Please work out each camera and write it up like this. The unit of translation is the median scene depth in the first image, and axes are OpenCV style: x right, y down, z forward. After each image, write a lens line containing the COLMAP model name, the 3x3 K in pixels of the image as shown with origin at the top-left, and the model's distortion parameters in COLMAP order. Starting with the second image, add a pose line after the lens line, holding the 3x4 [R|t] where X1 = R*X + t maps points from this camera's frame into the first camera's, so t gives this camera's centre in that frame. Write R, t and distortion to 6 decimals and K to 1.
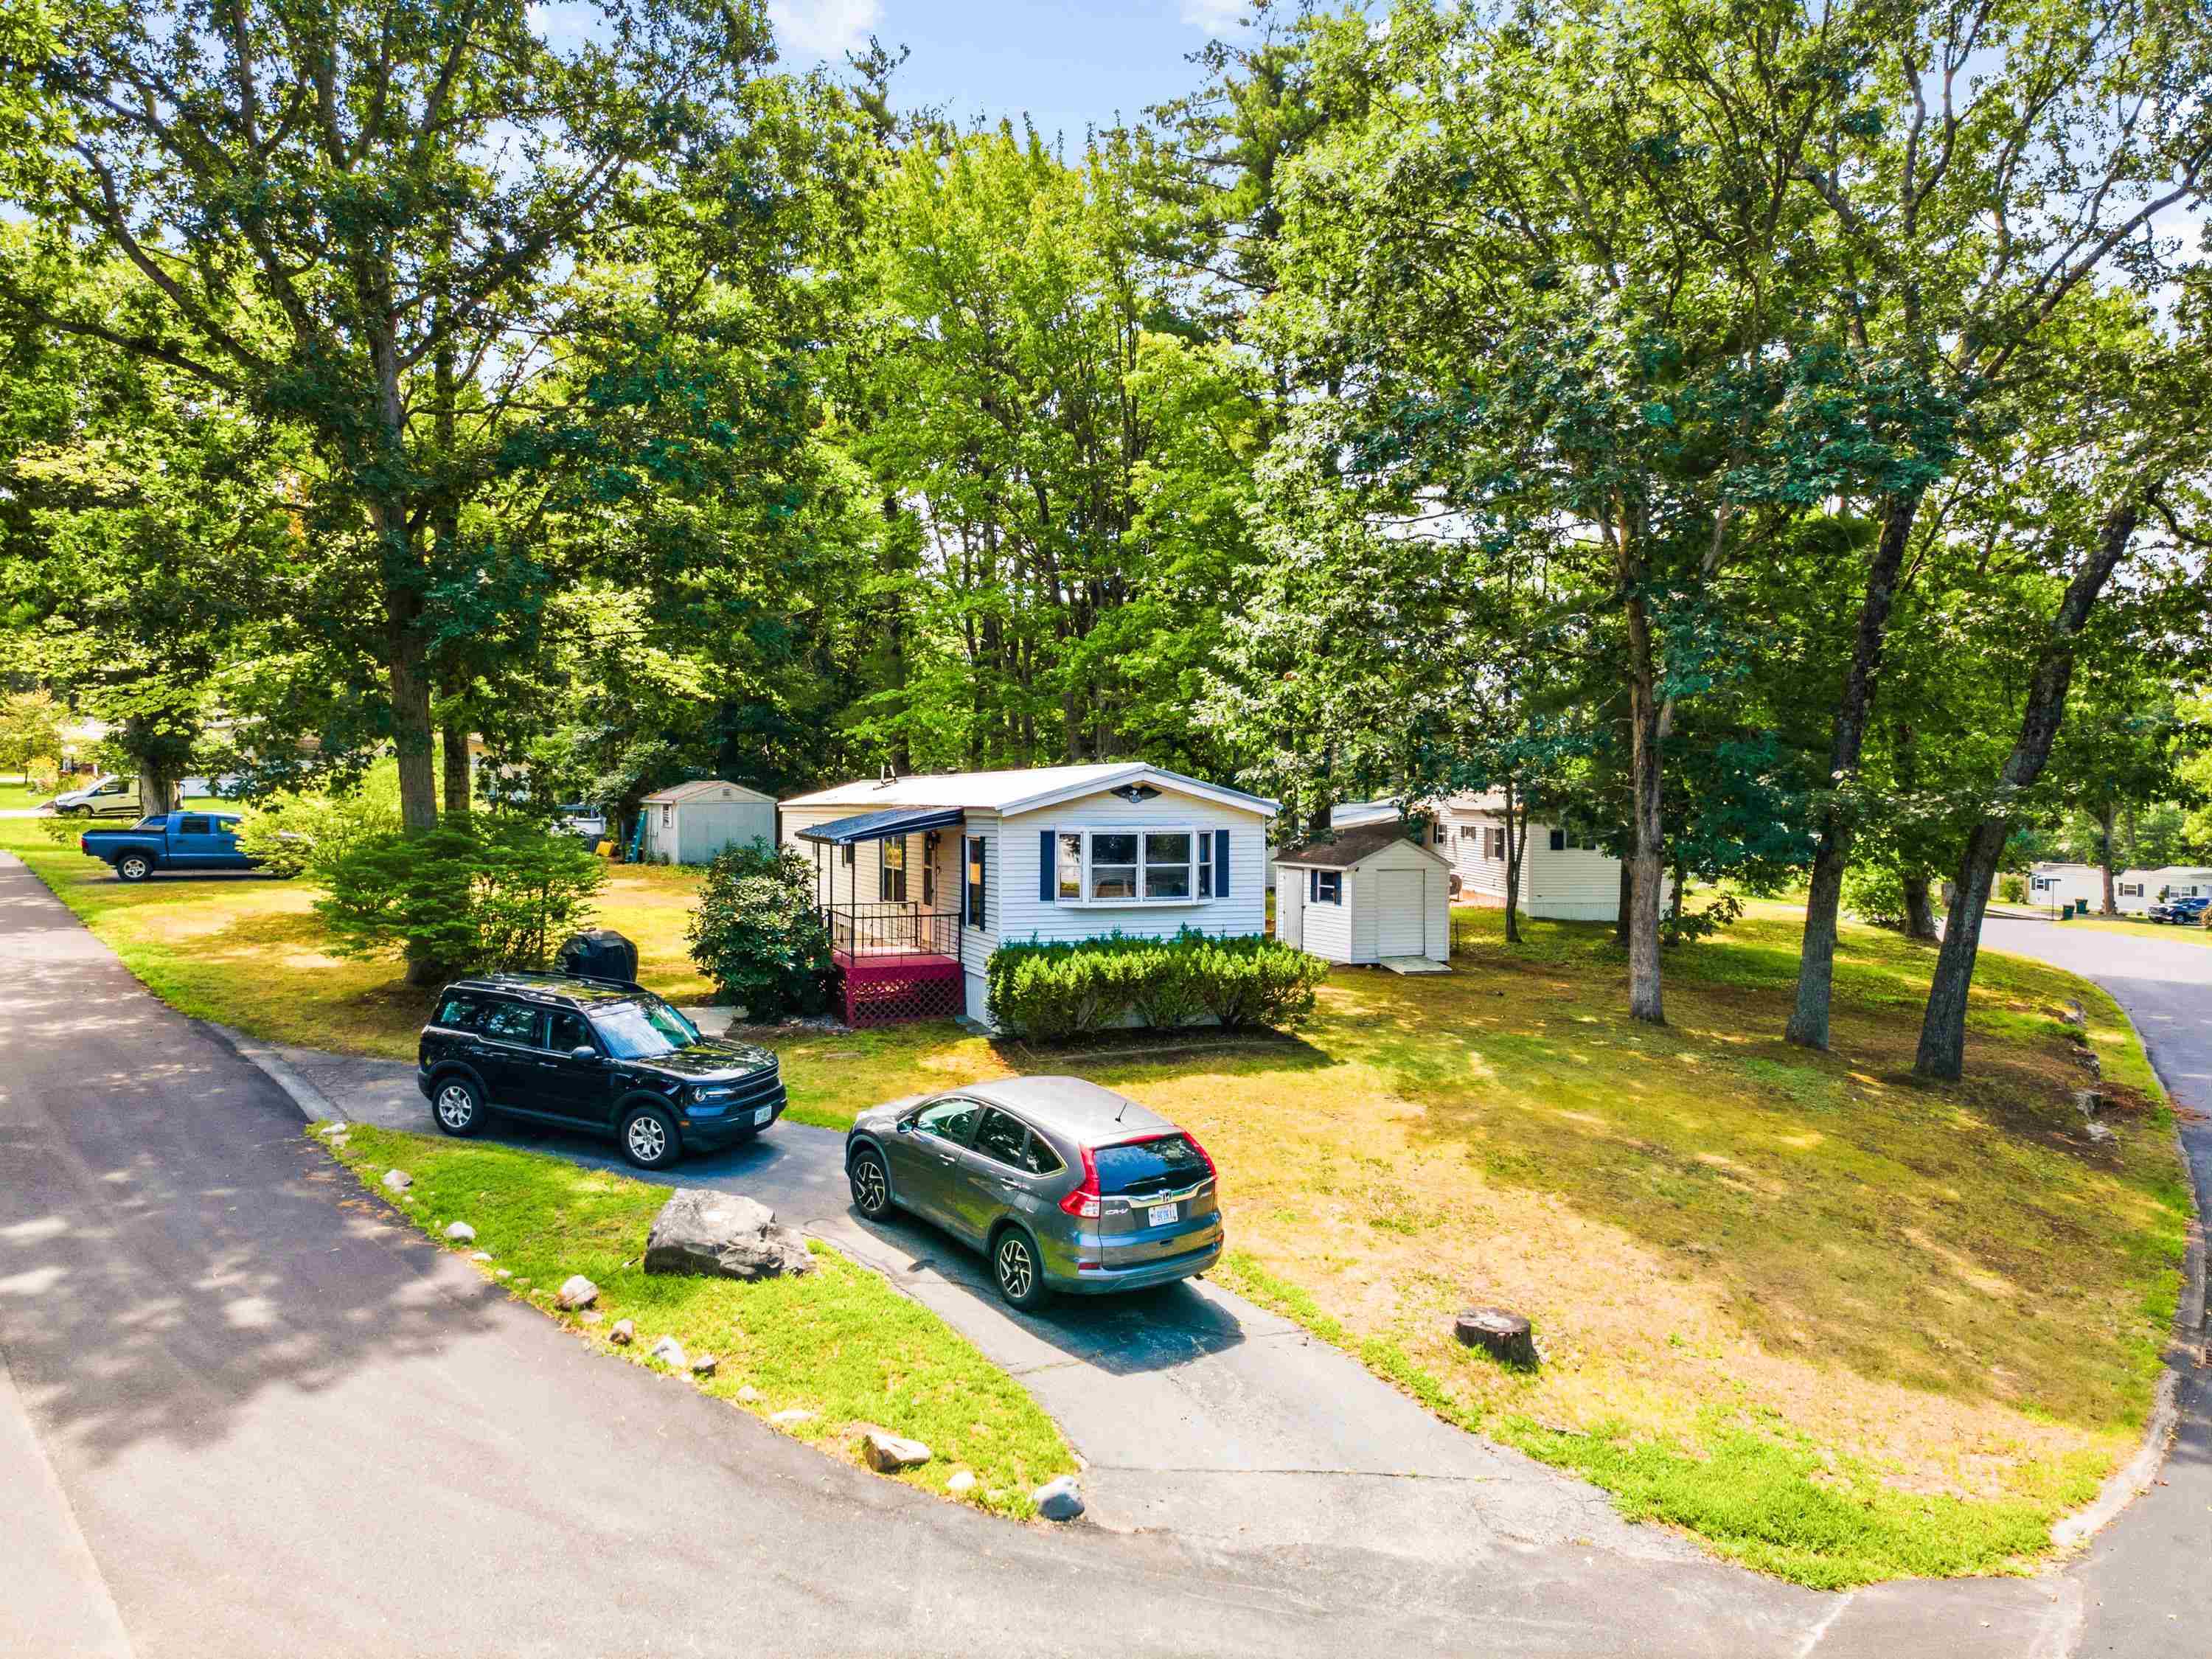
lens RADIAL K [[1616.3, 0, 1106.0], [0, 1616.3, 829.5], [0, 0, 1]] dist [0.010657, 0.005404]
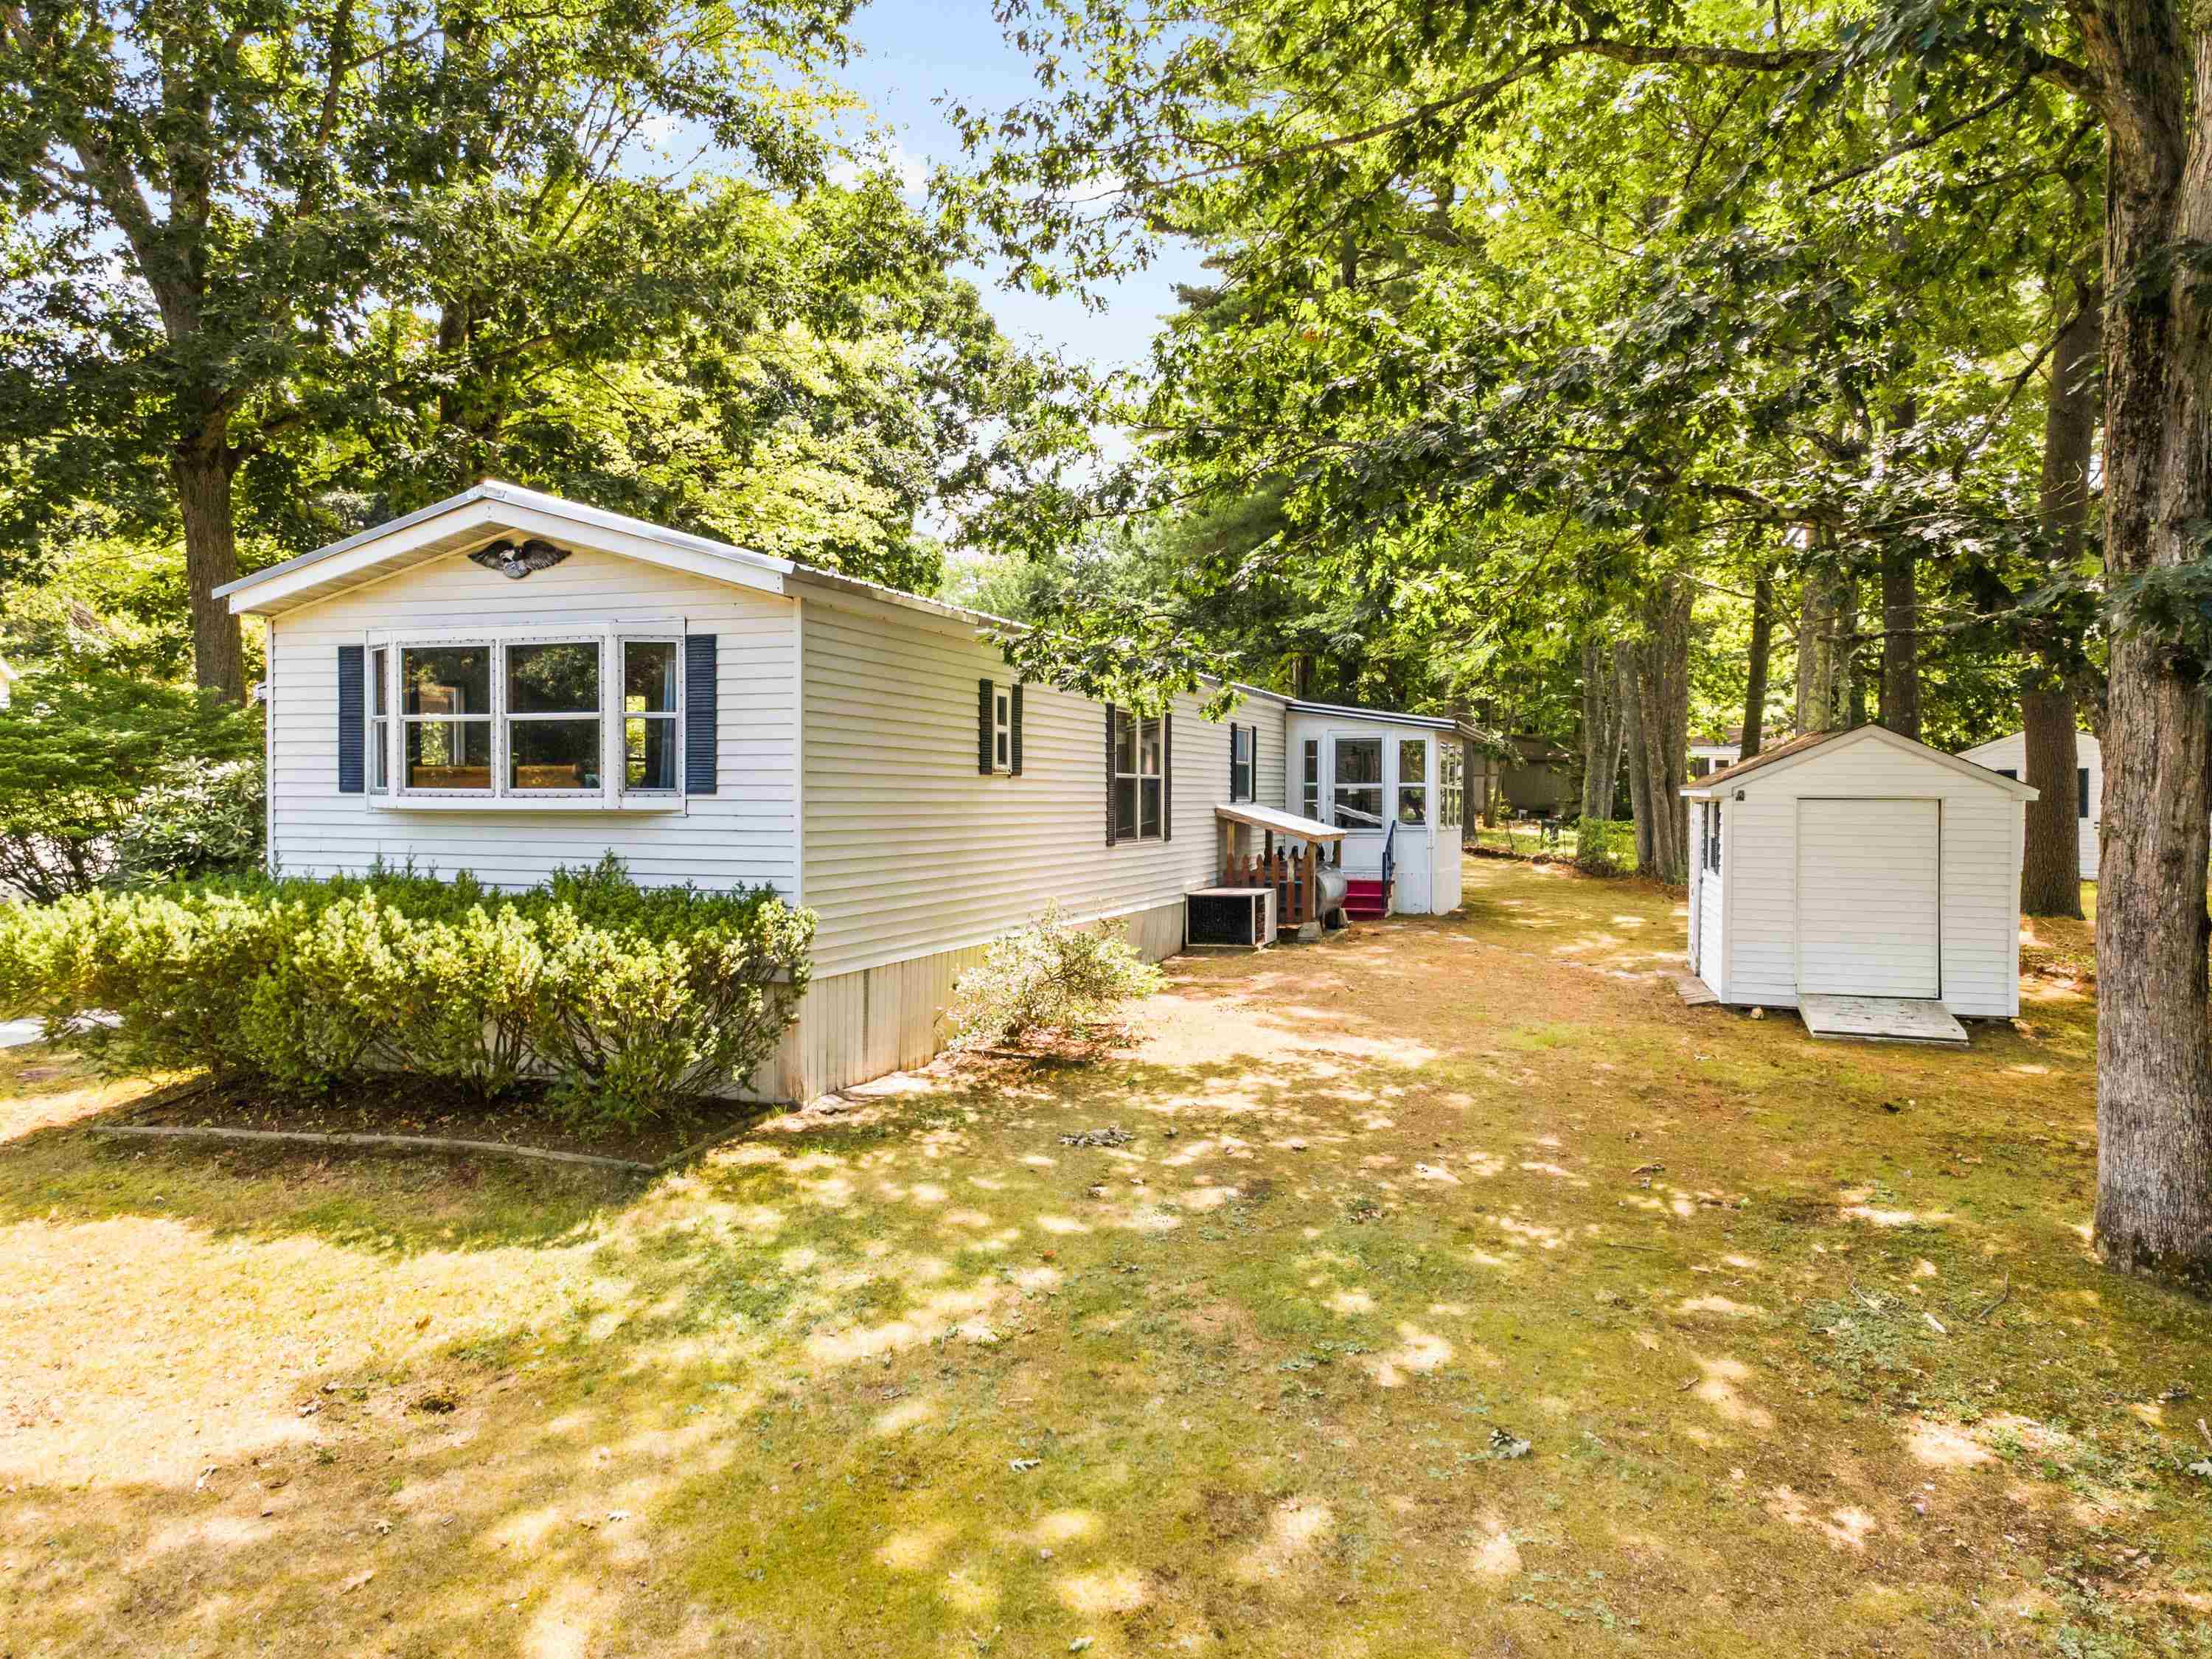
lens RADIAL K [[1655.9, 0, 1102.7], [0, 1655.9, 853.5], [0, 0, 1]] dist [0.060427, 0.000970]
pose [[0.784318, 0.024861, -0.619860, 0.432076], [-0.014211, 0.999654, 0.022112, 0.047210], [0.620196, -0.008534, 0.784401, 0.739487]]
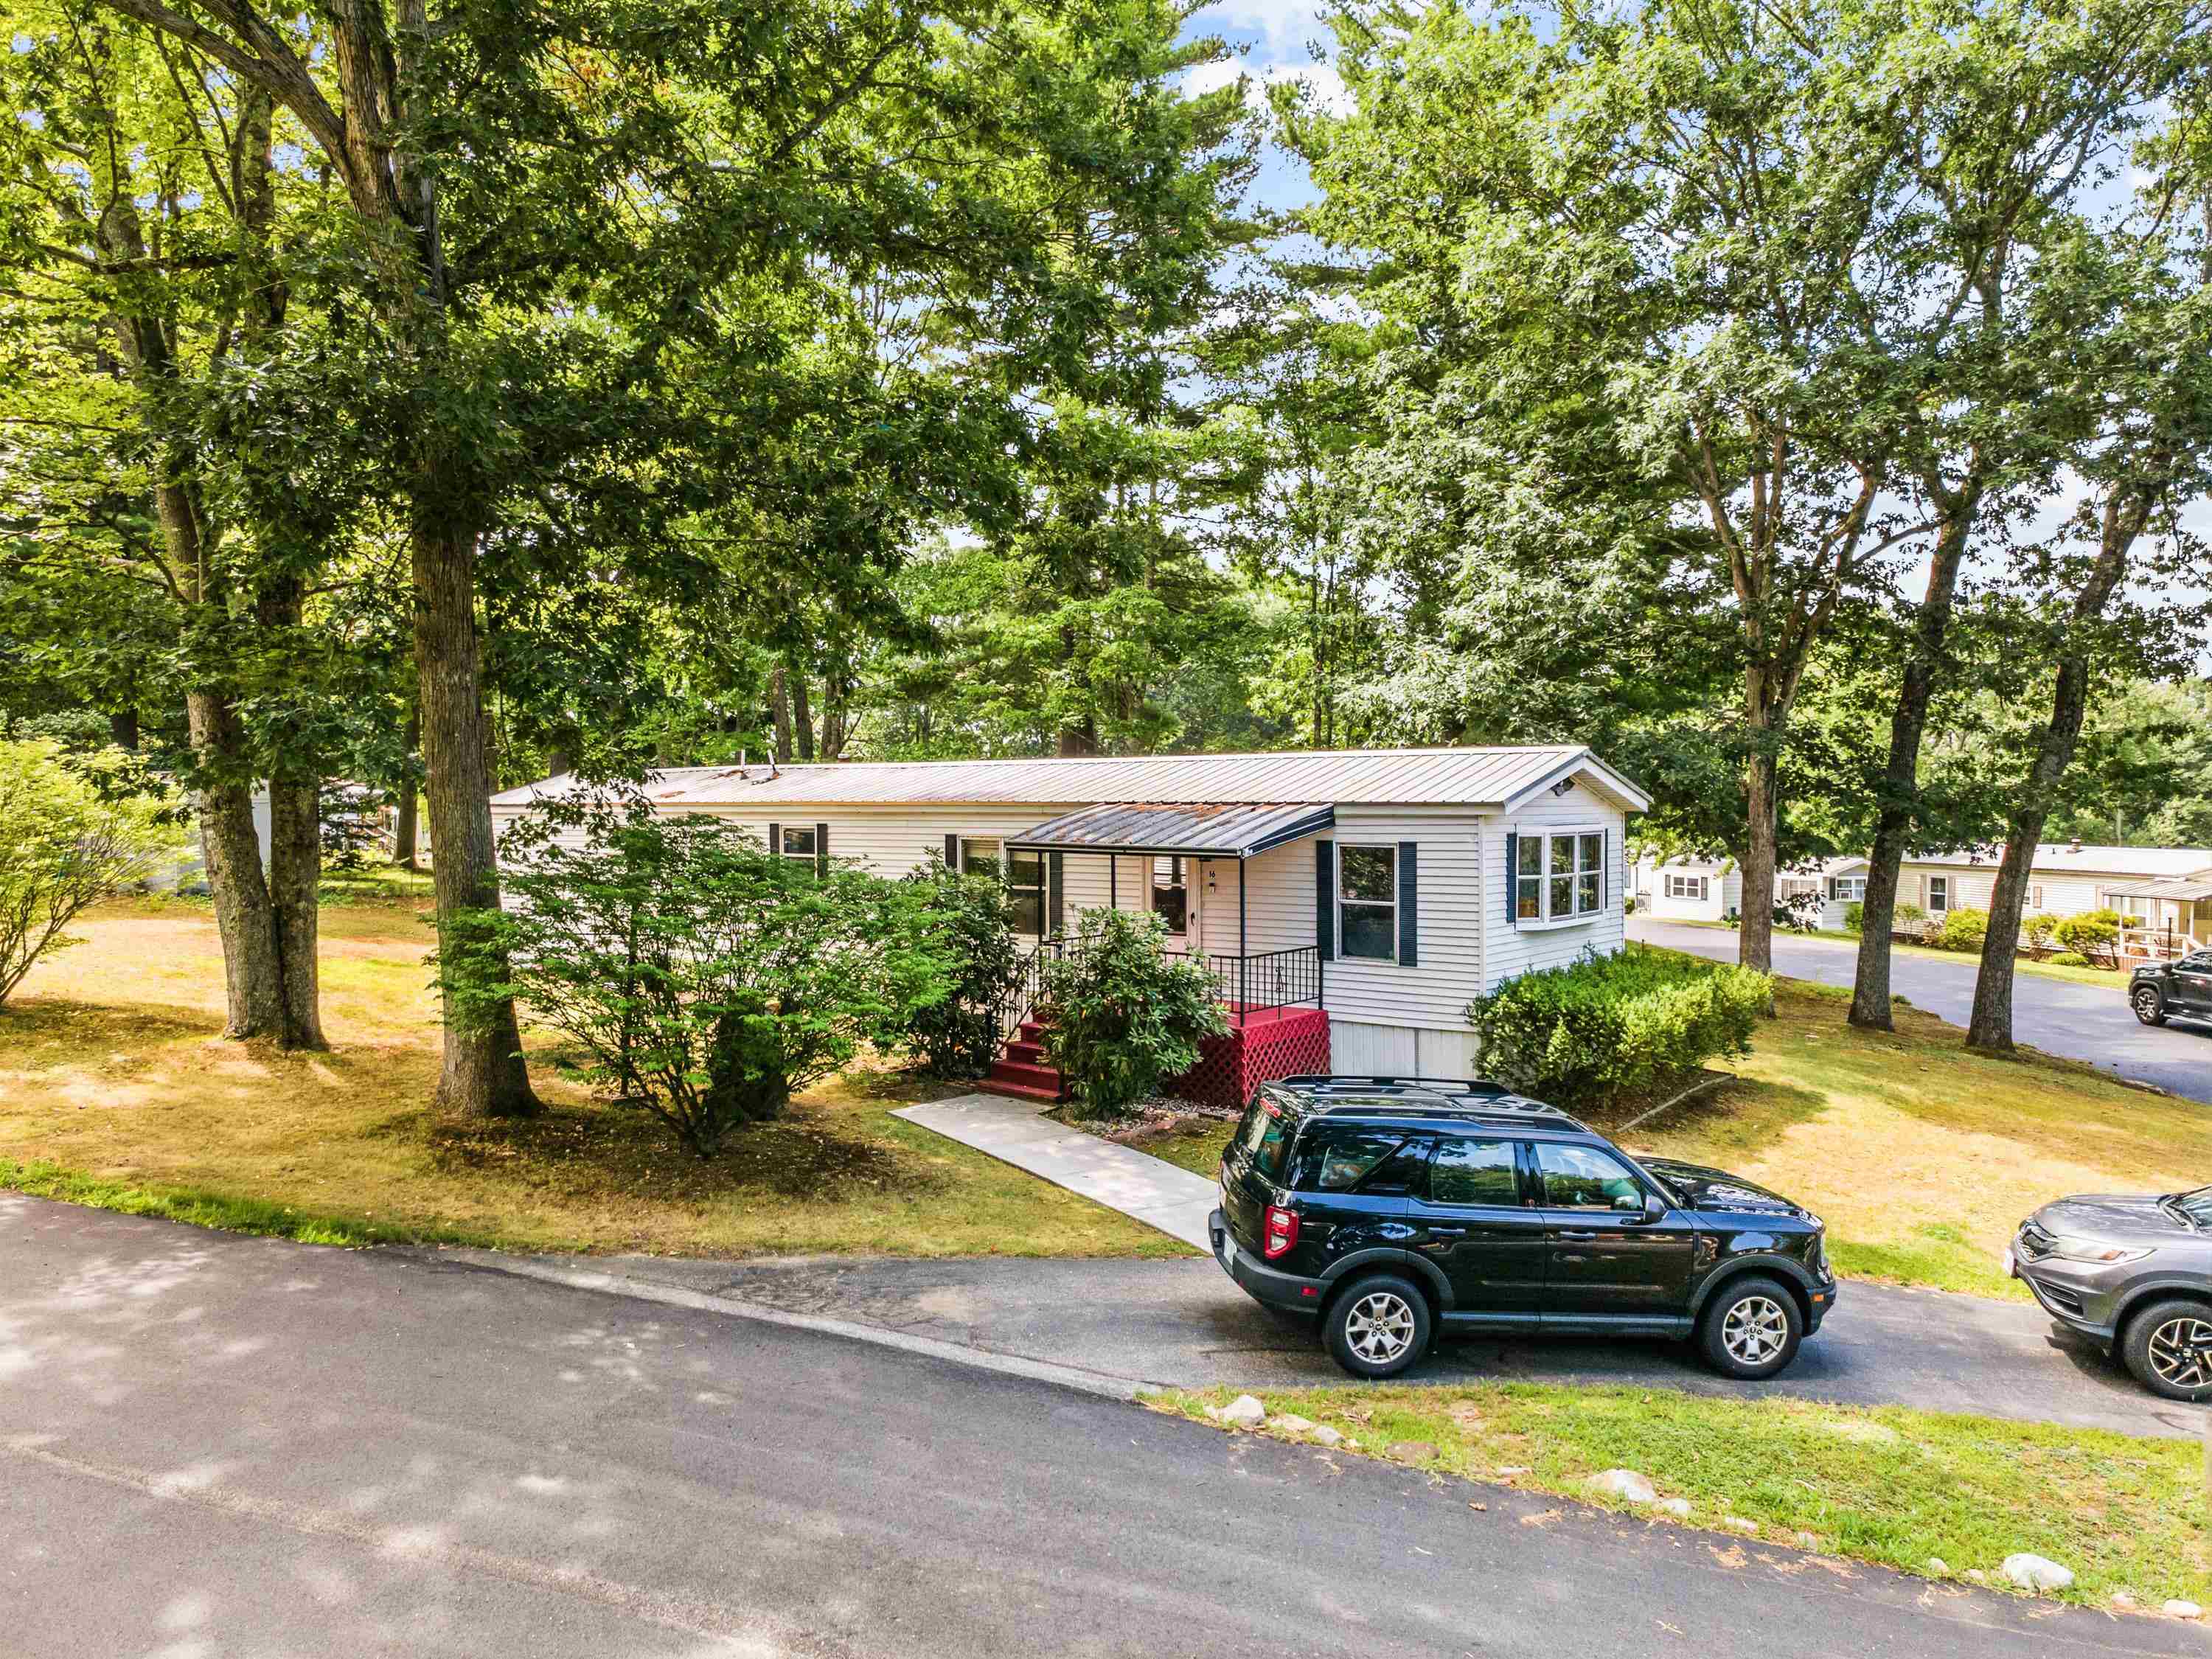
lens RADIAL K [[1616.3, 0, 1106.0], [0, 1616.3, 829.5], [0, 0, 1]] dist [0.010657, 0.005404]
pose [[0.860798, -0.011866, 0.508809, -0.574246], [0.016707, 0.999848, -0.004947, 0.000096], [-0.508673, 0.012759, 0.860865, 0.422920]]
